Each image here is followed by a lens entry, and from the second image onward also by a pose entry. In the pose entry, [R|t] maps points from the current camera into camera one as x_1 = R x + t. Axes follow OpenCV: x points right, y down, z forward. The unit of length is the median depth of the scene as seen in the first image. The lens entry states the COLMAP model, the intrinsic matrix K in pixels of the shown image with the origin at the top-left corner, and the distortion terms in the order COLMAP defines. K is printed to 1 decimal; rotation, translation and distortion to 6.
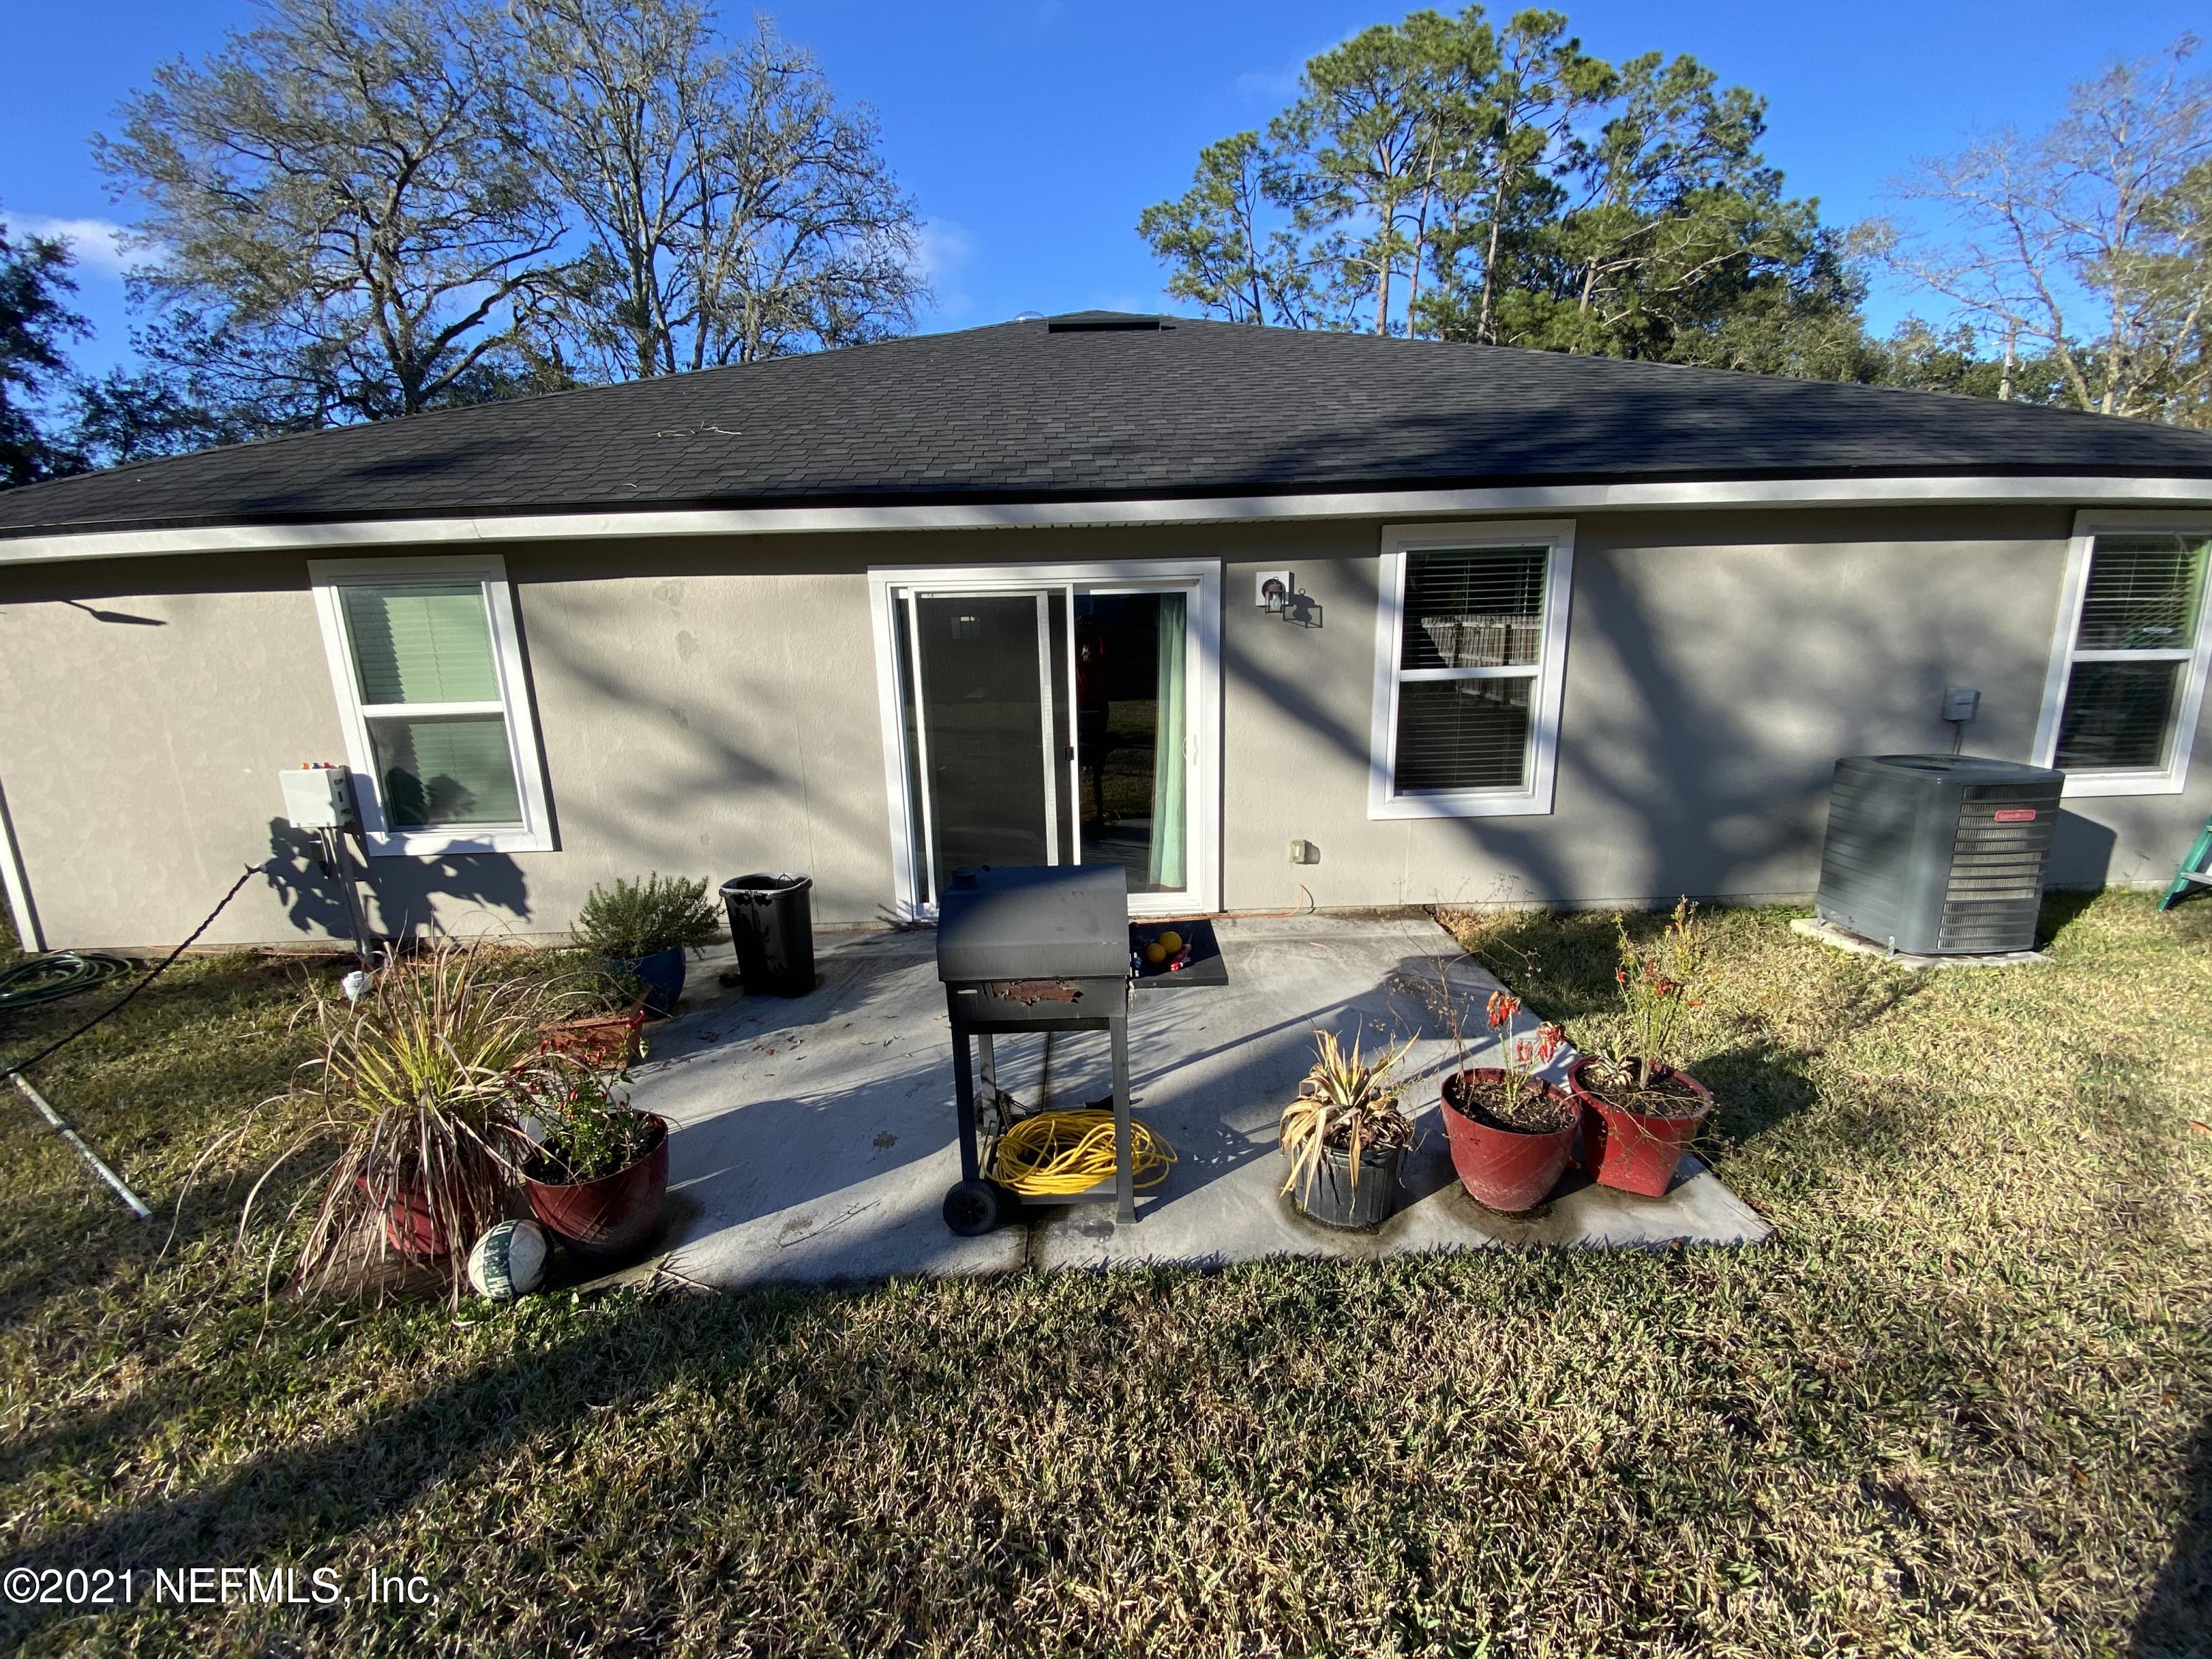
lens RADIAL K [[893.9, 0, 1106.0], [0, 893.9, 829.5], [0, 0, 1]] dist [0.015709, -0.019270]
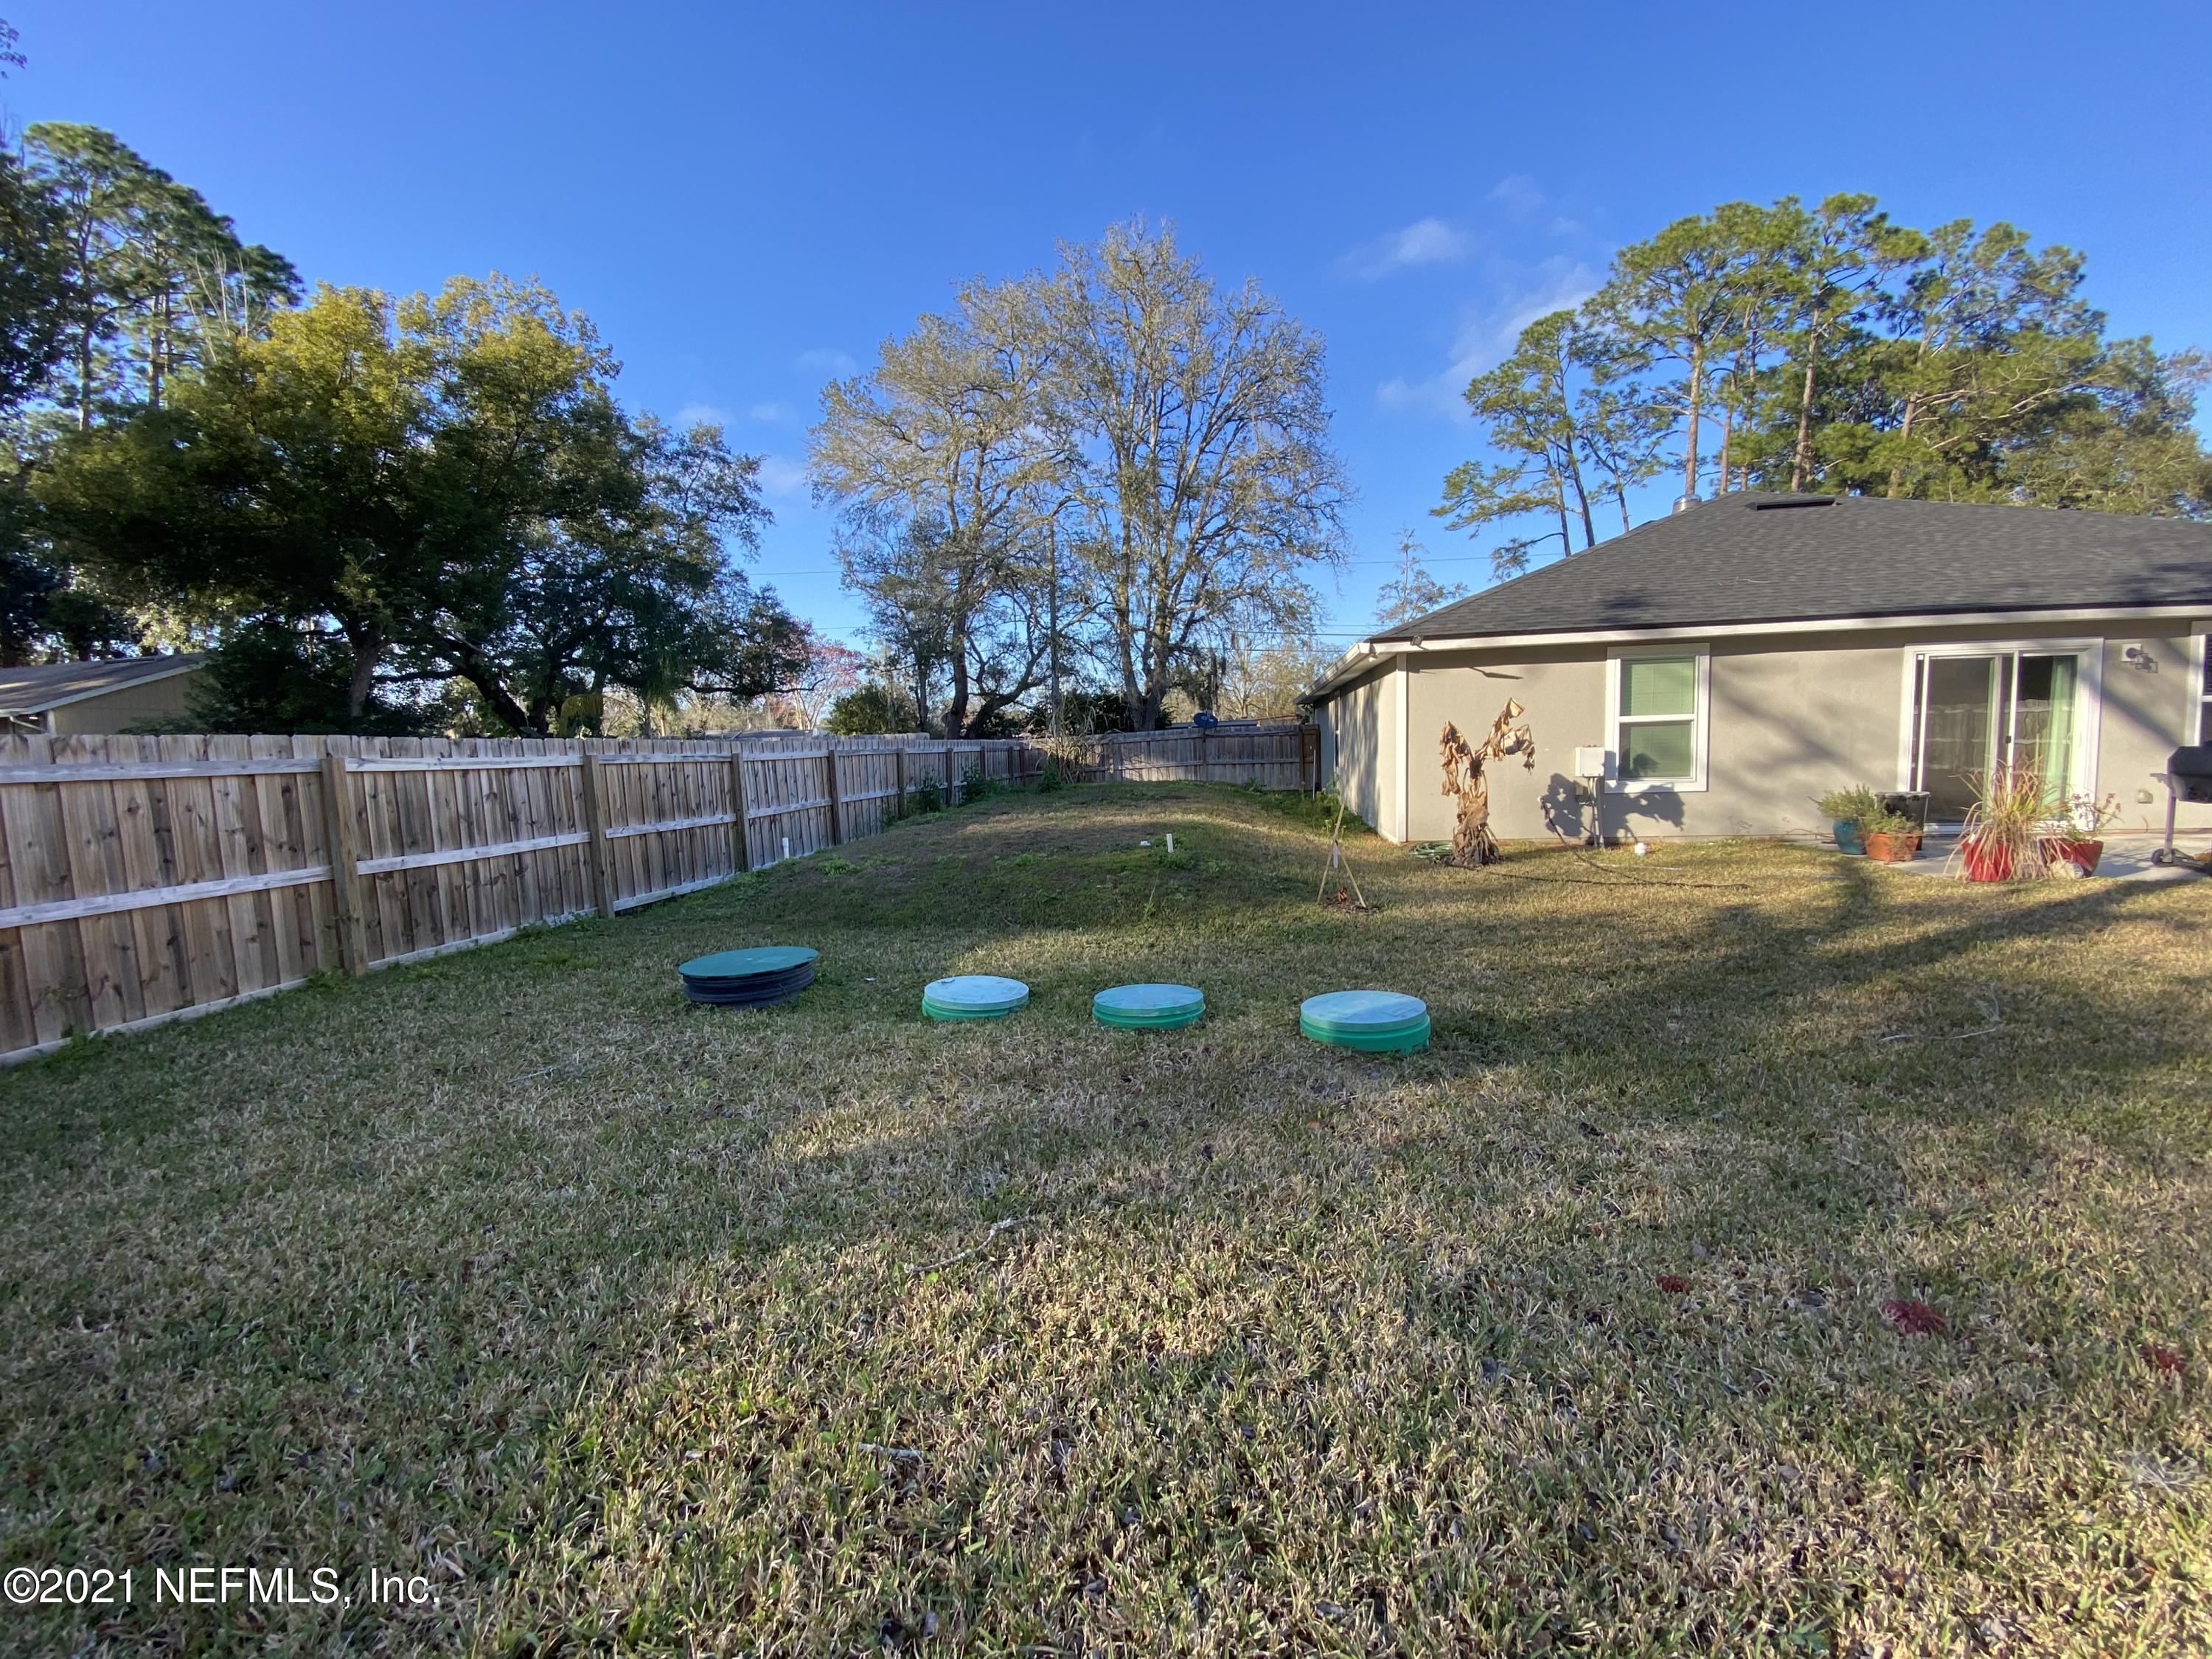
lens RADIAL K [[893.9, 0, 1106.0], [0, 893.9, 829.5], [0, 0, 1]] dist [0.015709, -0.019270]
pose [[0.983043, 0.010724, -0.183064, -1.507746], [-0.034428, 0.991330, -0.126805, 0.389920], [0.180117, 0.130957, 0.974889, -1.097342]]
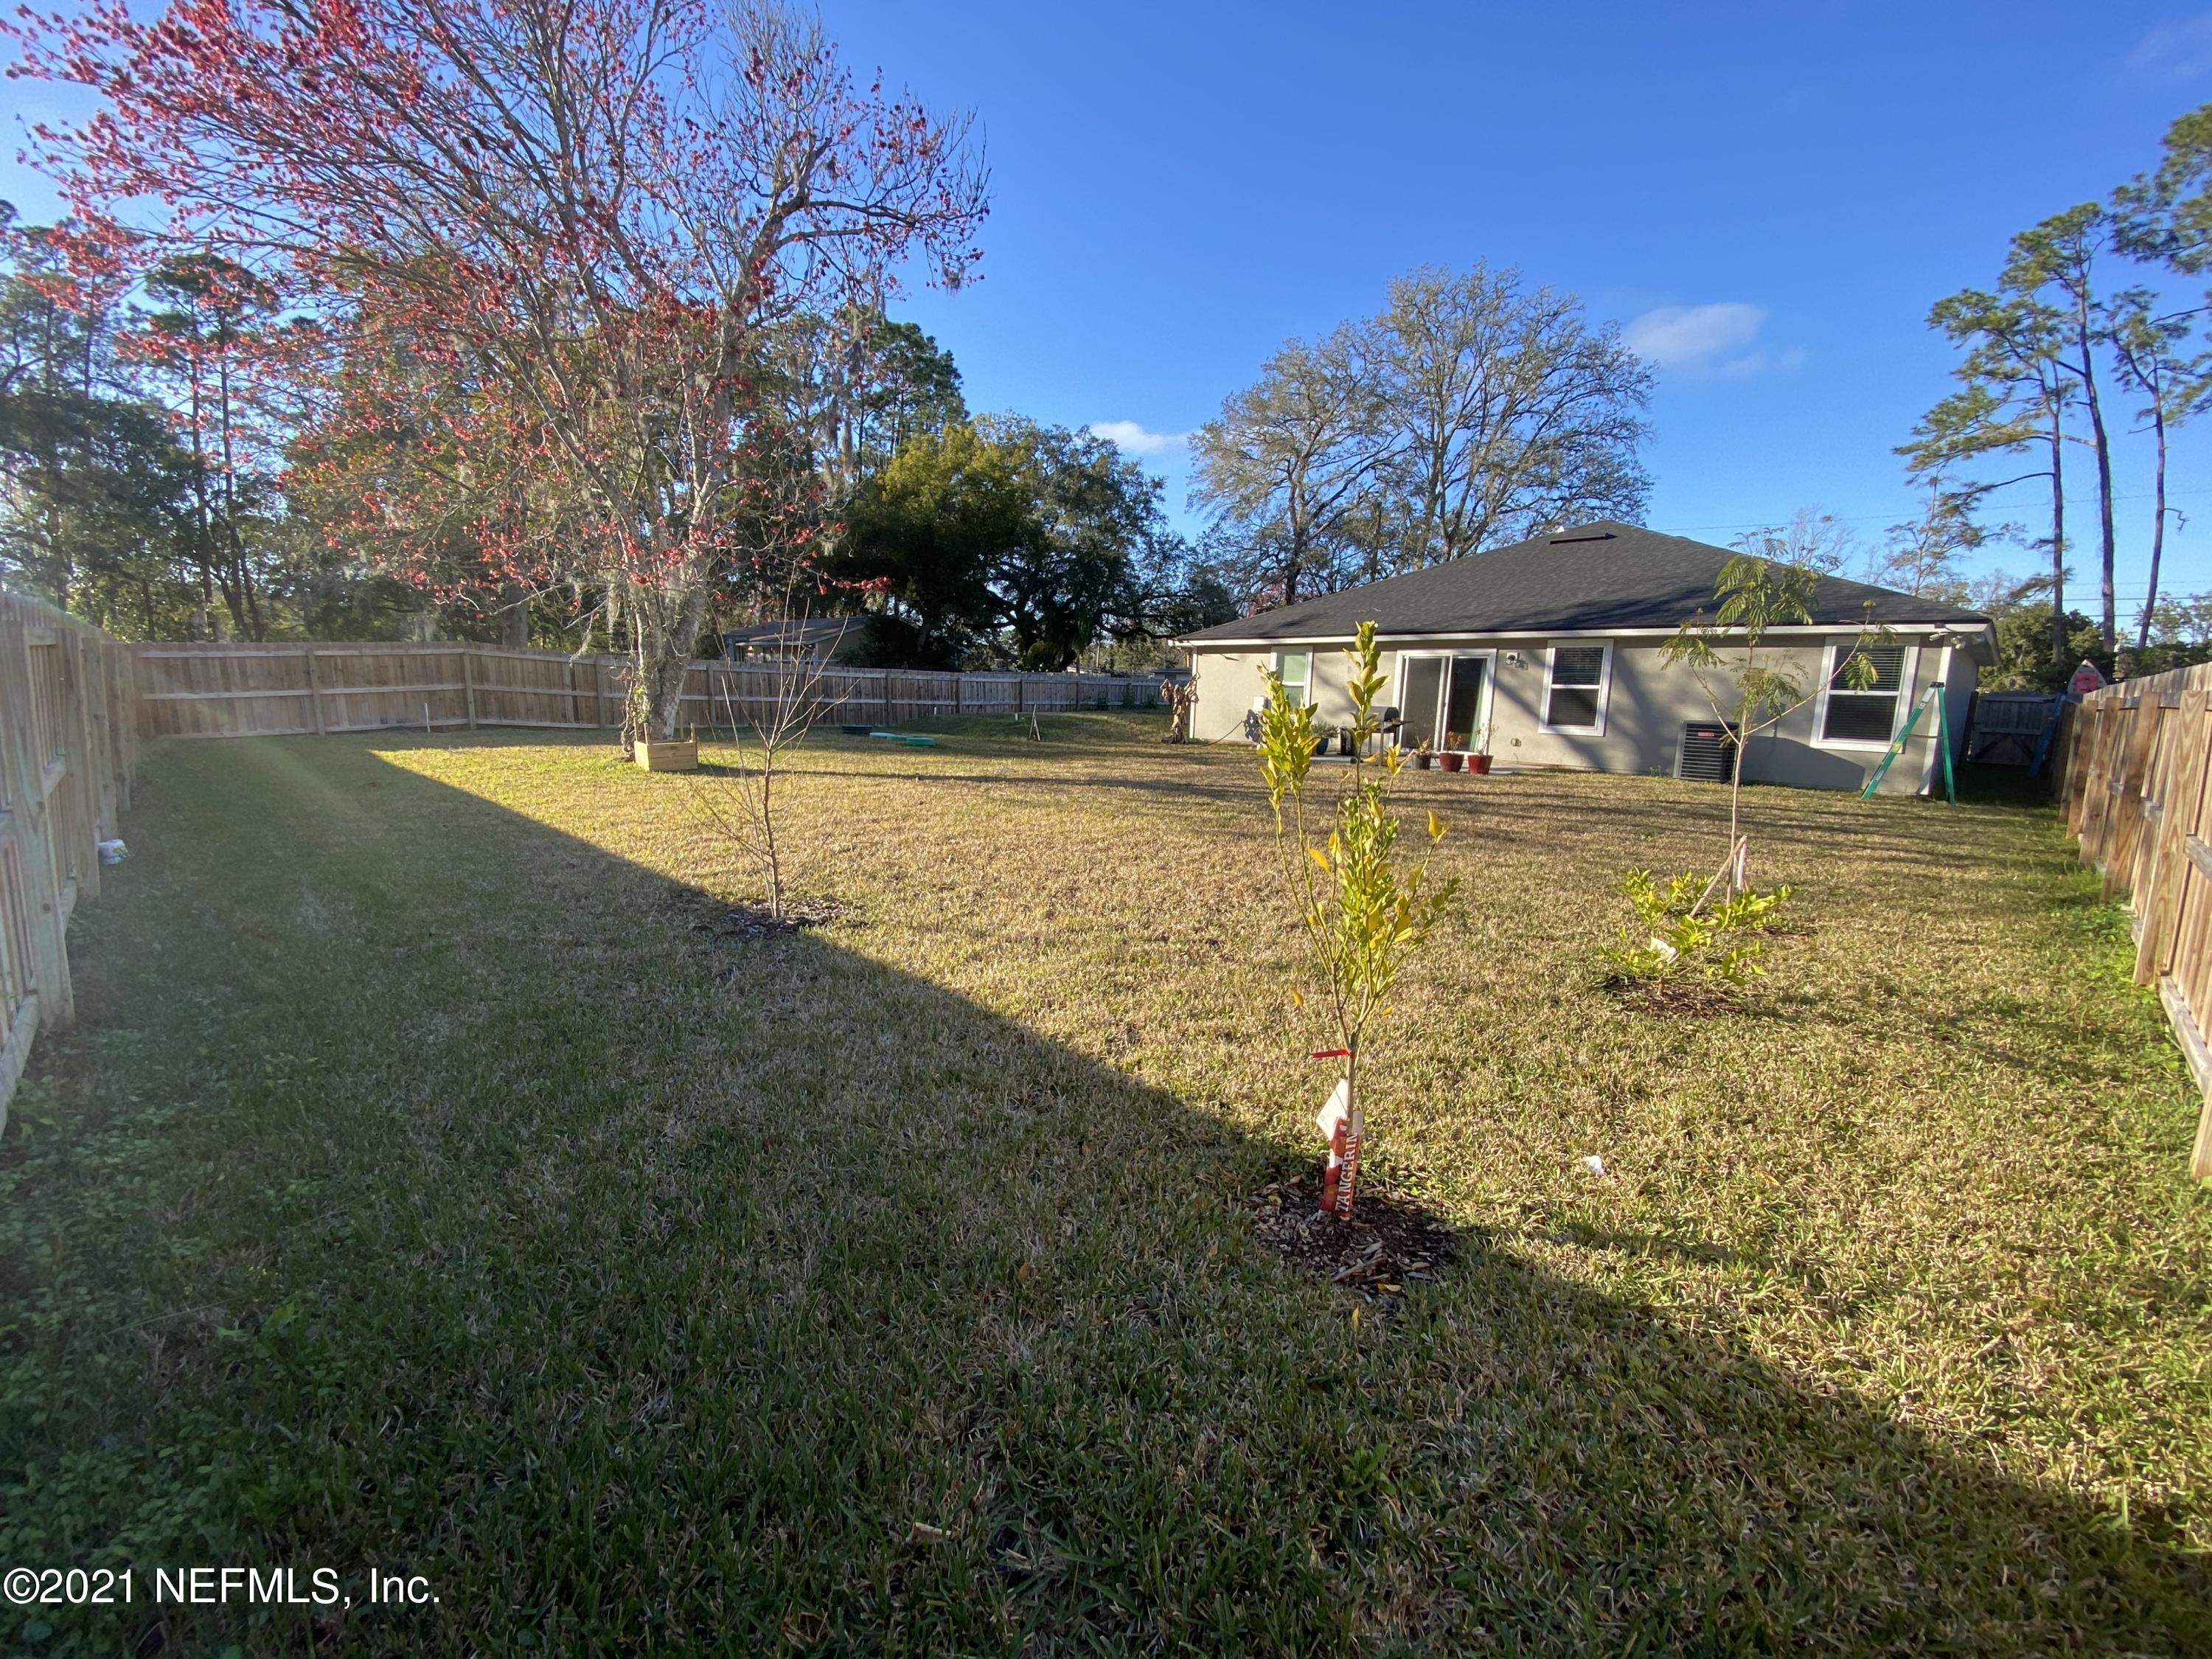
lens RADIAL K [[893.9, 0, 1106.0], [0, 893.9, 829.5], [0, 0, 1]] dist [0.015709, -0.019270]
pose [[0.687538, 0.163067, -0.707602, 1.507201], [-0.210661, 0.977343, 0.020541, 0.550419], [0.694920, 0.134941, 0.706312, -2.140177]]
